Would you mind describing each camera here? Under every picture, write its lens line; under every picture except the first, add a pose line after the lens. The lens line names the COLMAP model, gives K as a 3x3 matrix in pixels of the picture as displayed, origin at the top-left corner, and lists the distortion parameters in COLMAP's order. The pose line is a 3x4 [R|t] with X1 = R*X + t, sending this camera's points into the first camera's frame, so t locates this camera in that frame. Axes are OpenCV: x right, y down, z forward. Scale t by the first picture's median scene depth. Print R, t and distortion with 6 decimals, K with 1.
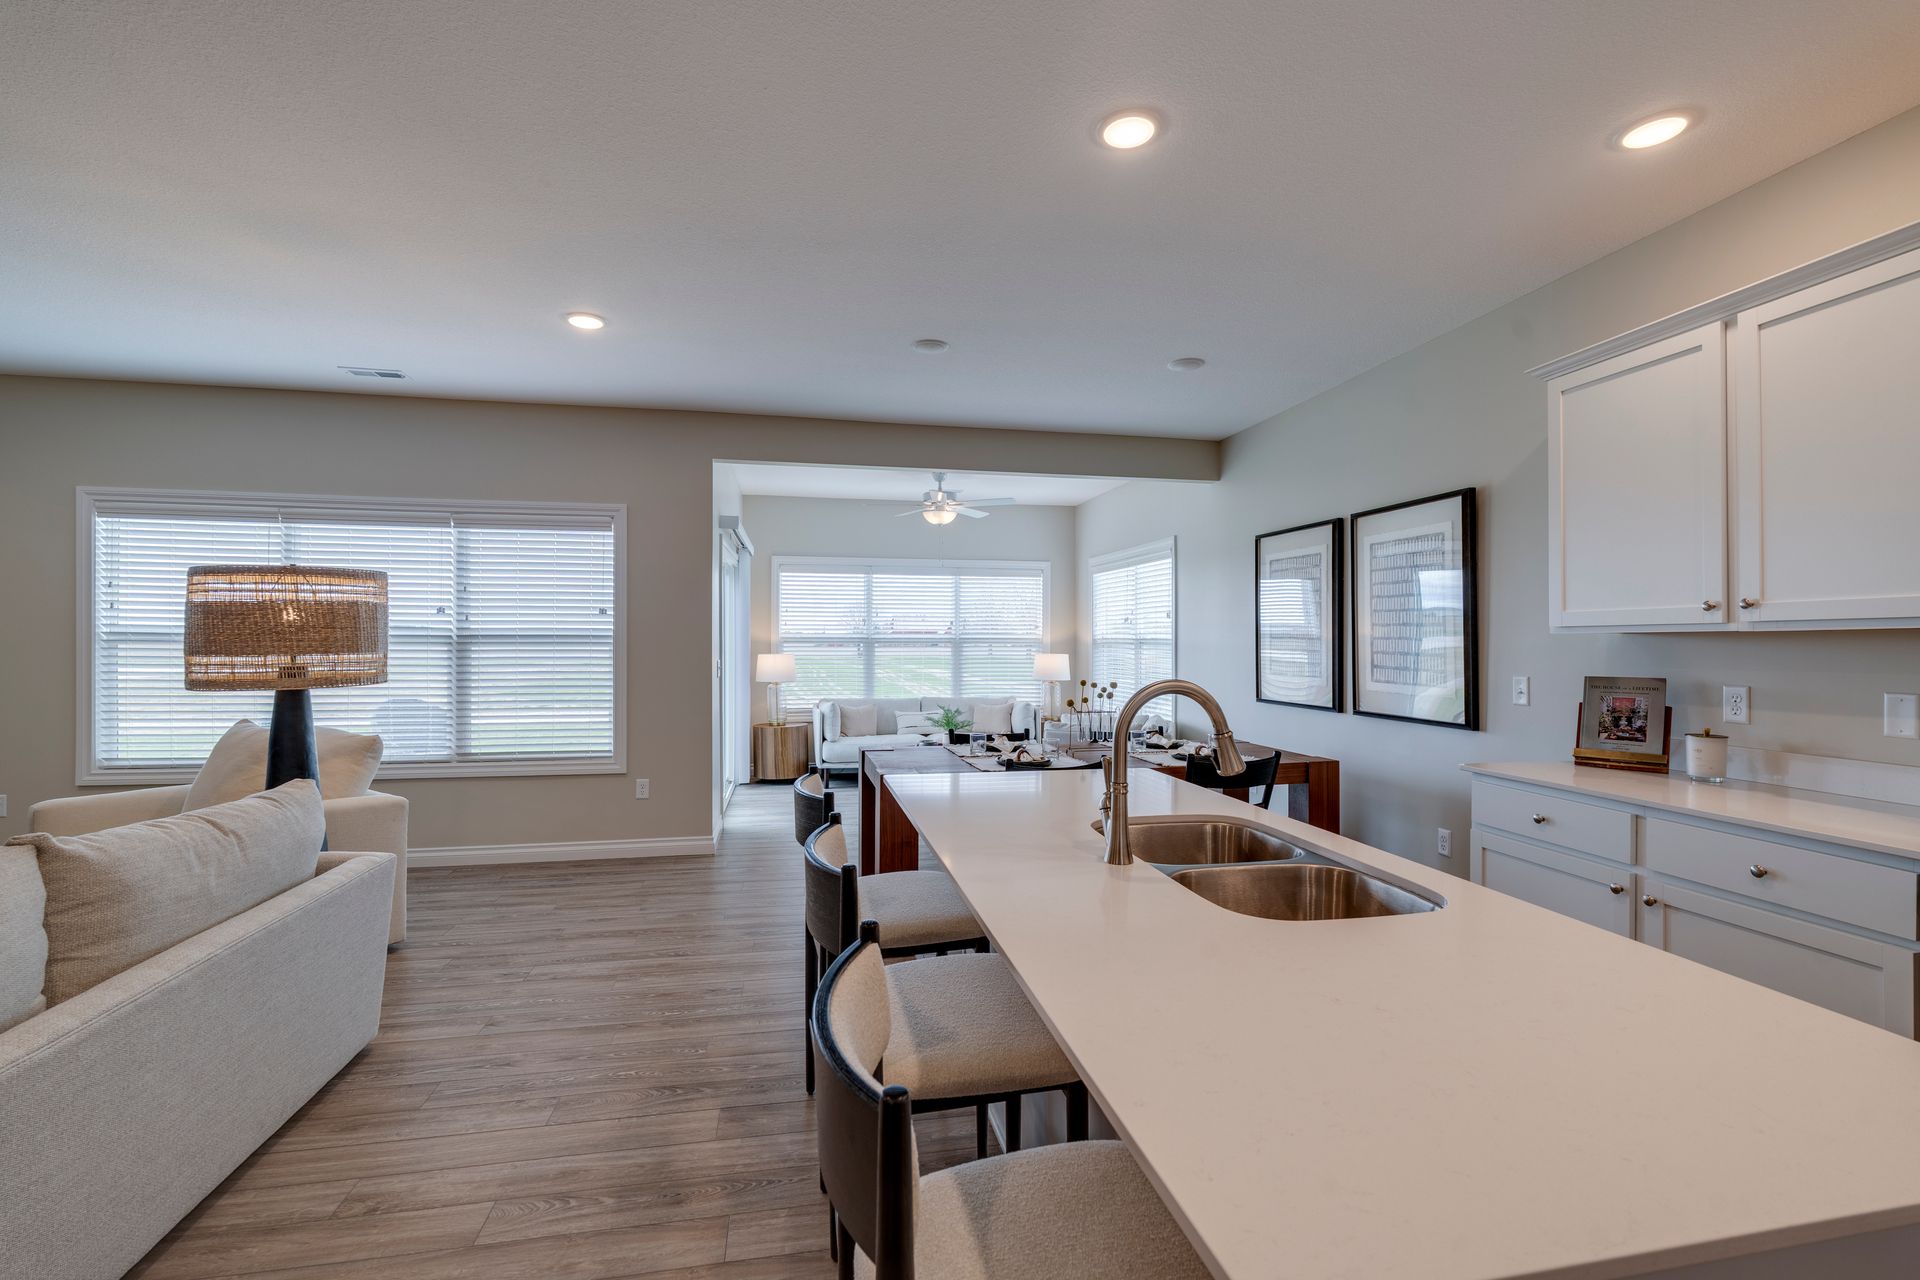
lens RADIAL K [[840.6, 0, 960.0], [0, 840.6, 640.0], [0, 0, 1]] dist [-0.000738, -0.000004]
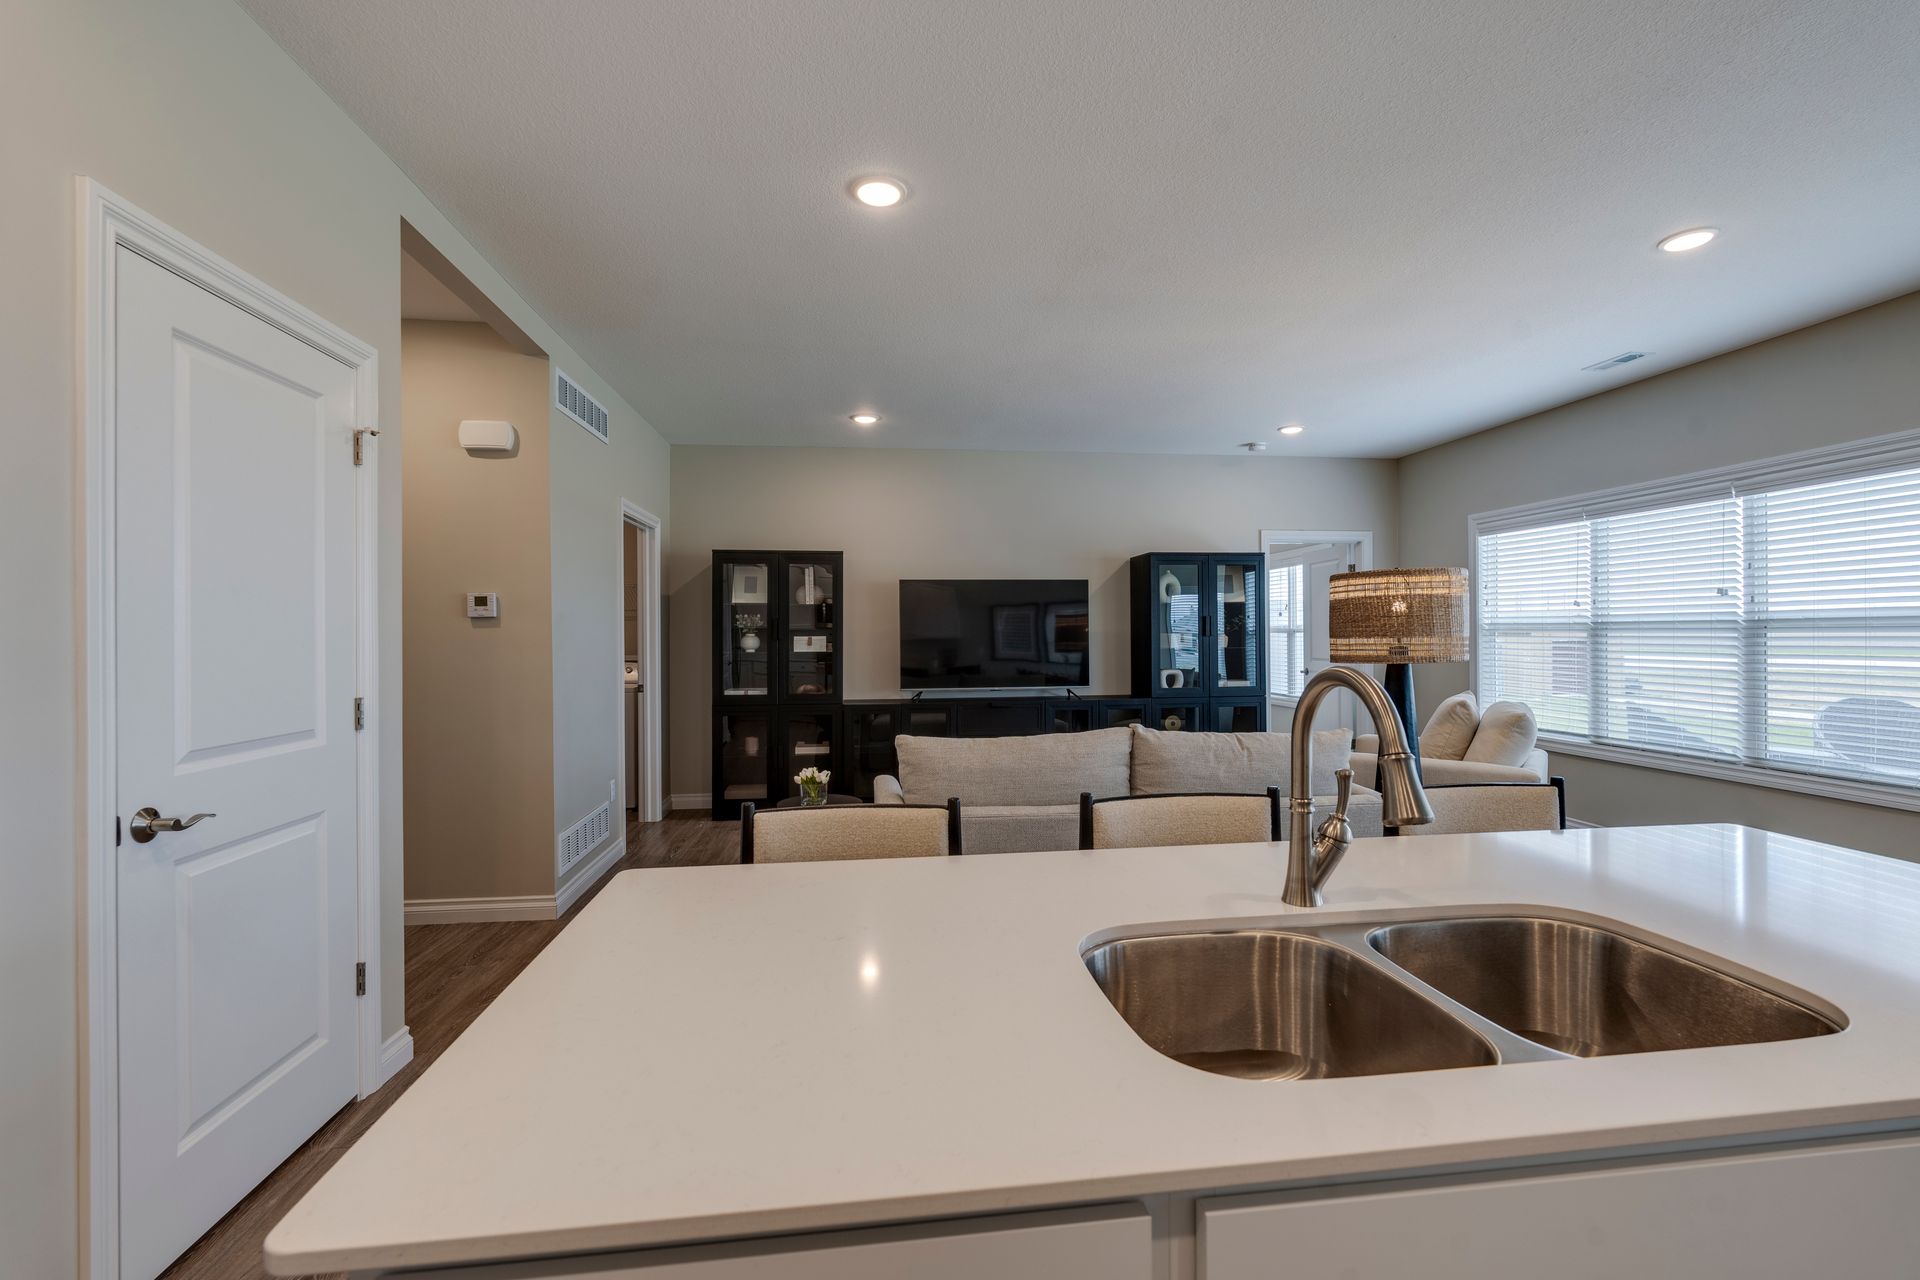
lens RADIAL K [[833.2, 0, 960.0], [0, 833.2, 640.0], [0, 0, 1]] dist [-0.000603, -0.000013]
pose [[-0.065708, 0.003635, -0.997832, 0.459410], [0.006350, 0.999975, 0.003225, 0.010744], [0.997819, -0.006125, -0.065729, 0.357011]]
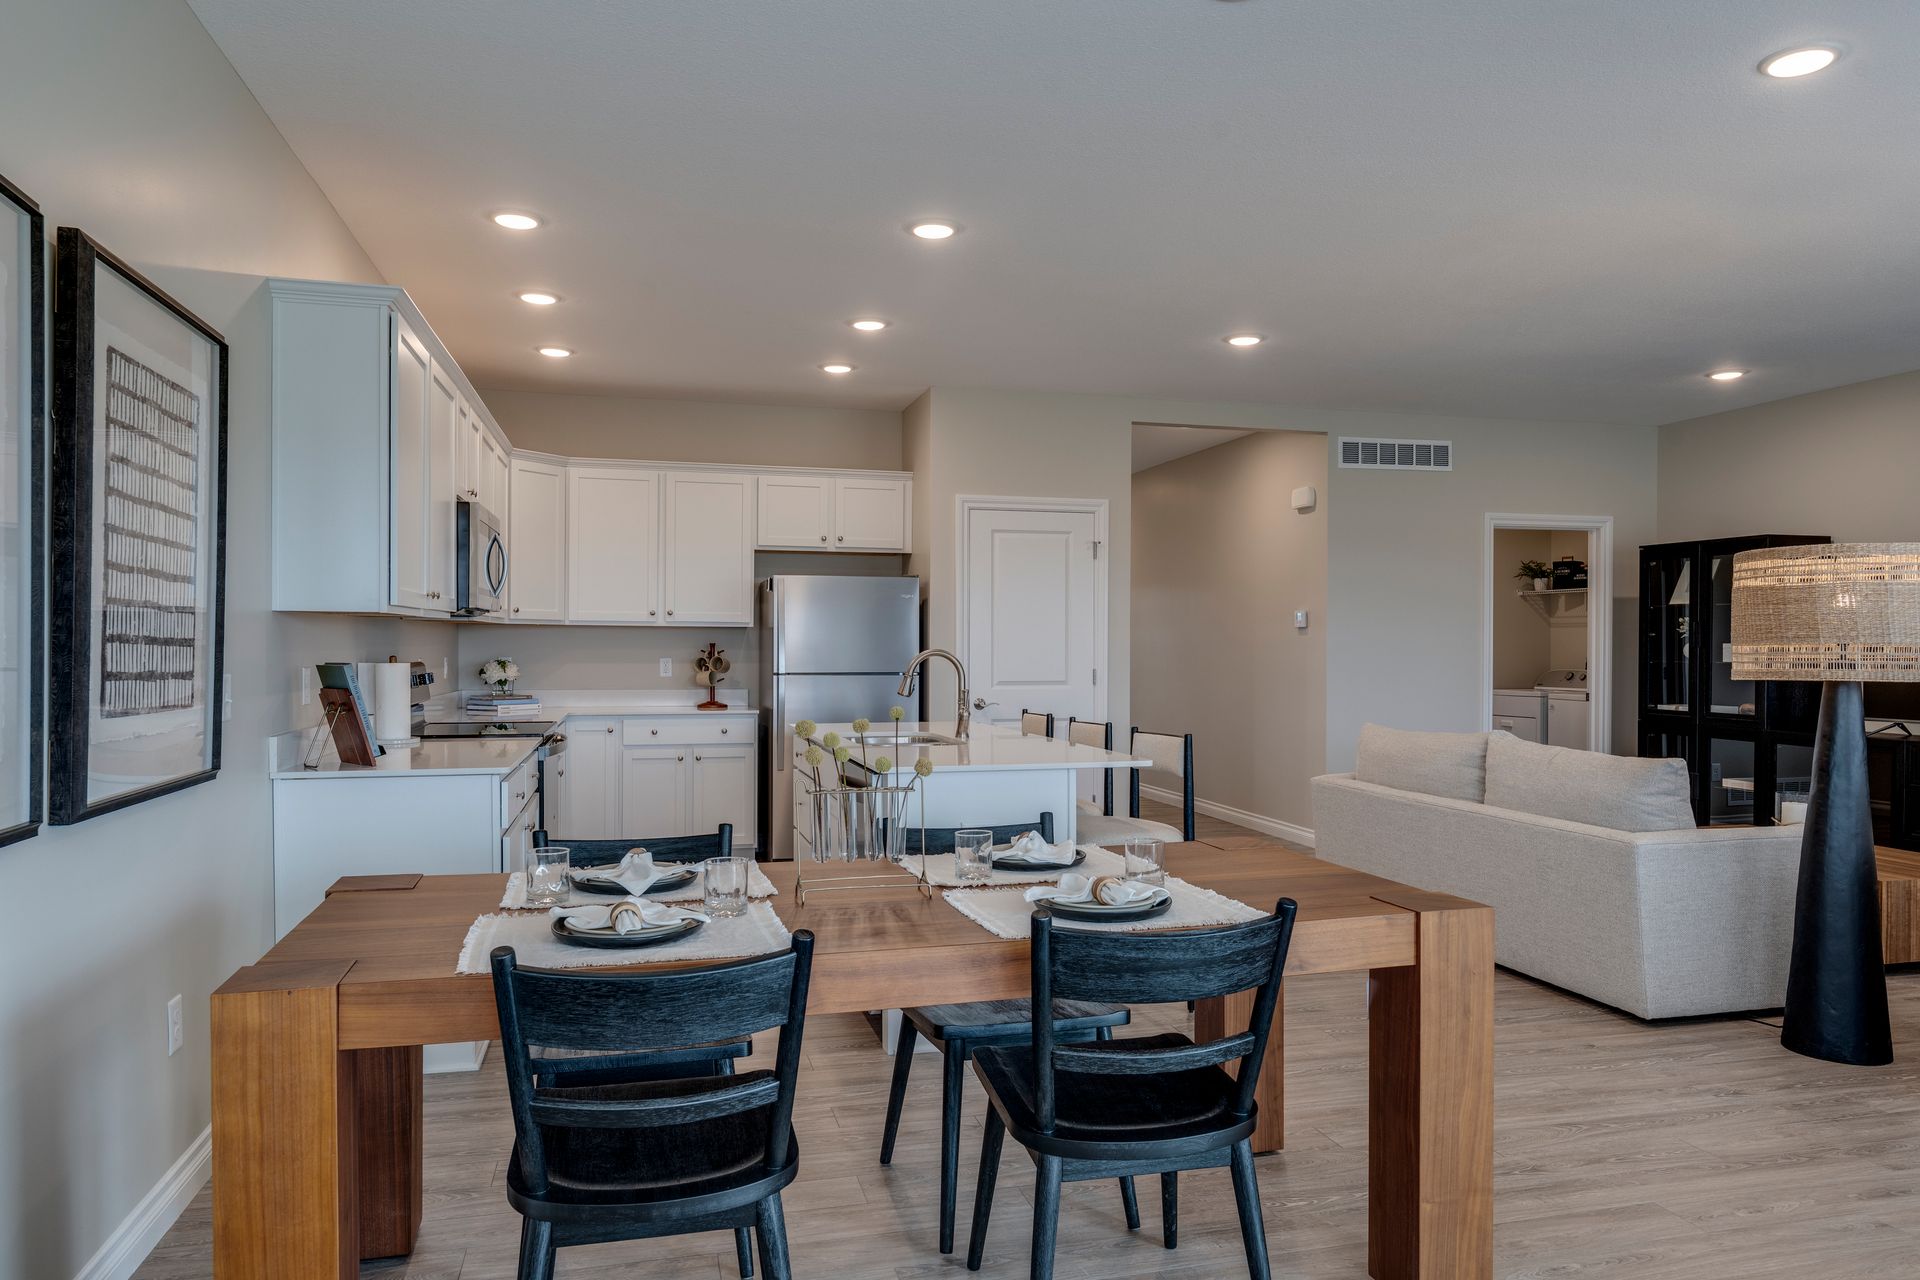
lens RADIAL K [[1293.7, 0, 960.0], [0, 1293.7, 640.0], [0, 0, 1]] dist [0.001218, 0.000884]
pose [[-0.998132, -0.005625, -0.060842, 0.182112], [-0.005136, 0.999953, -0.008176, 0.025709], [0.060885, -0.007848, -0.998114, 1.996328]]
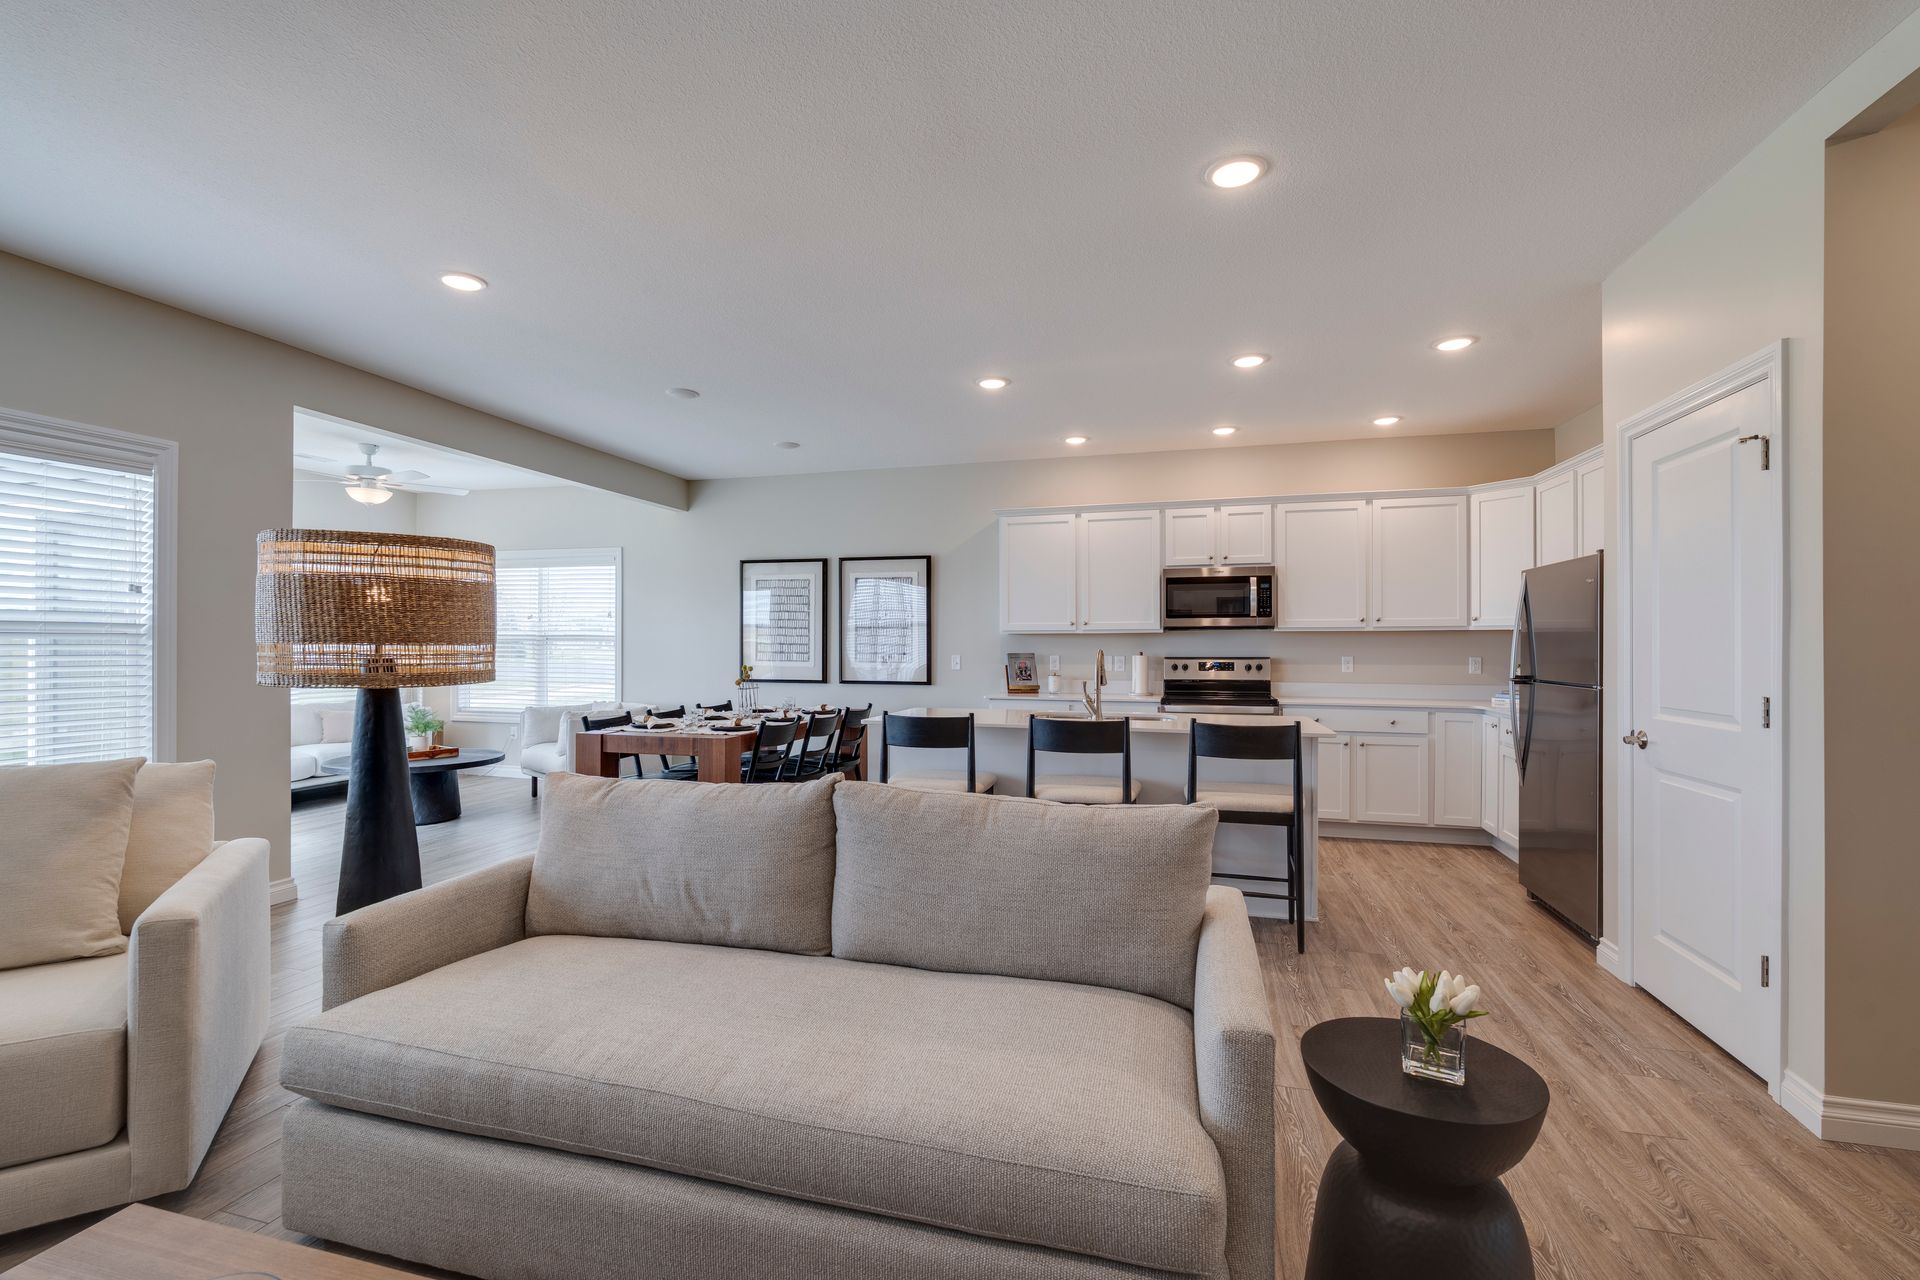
lens RADIAL K [[840.6, 0, 960.0], [0, 840.6, 640.0], [0, 0, 1]] dist [-0.000738, -0.000004]
pose [[0.440156, 0.003312, 0.897915, -1.105864], [-0.002010, 0.999994, -0.002703, 0.012690], [-0.897919, -0.000615, 0.440161, 0.119968]]
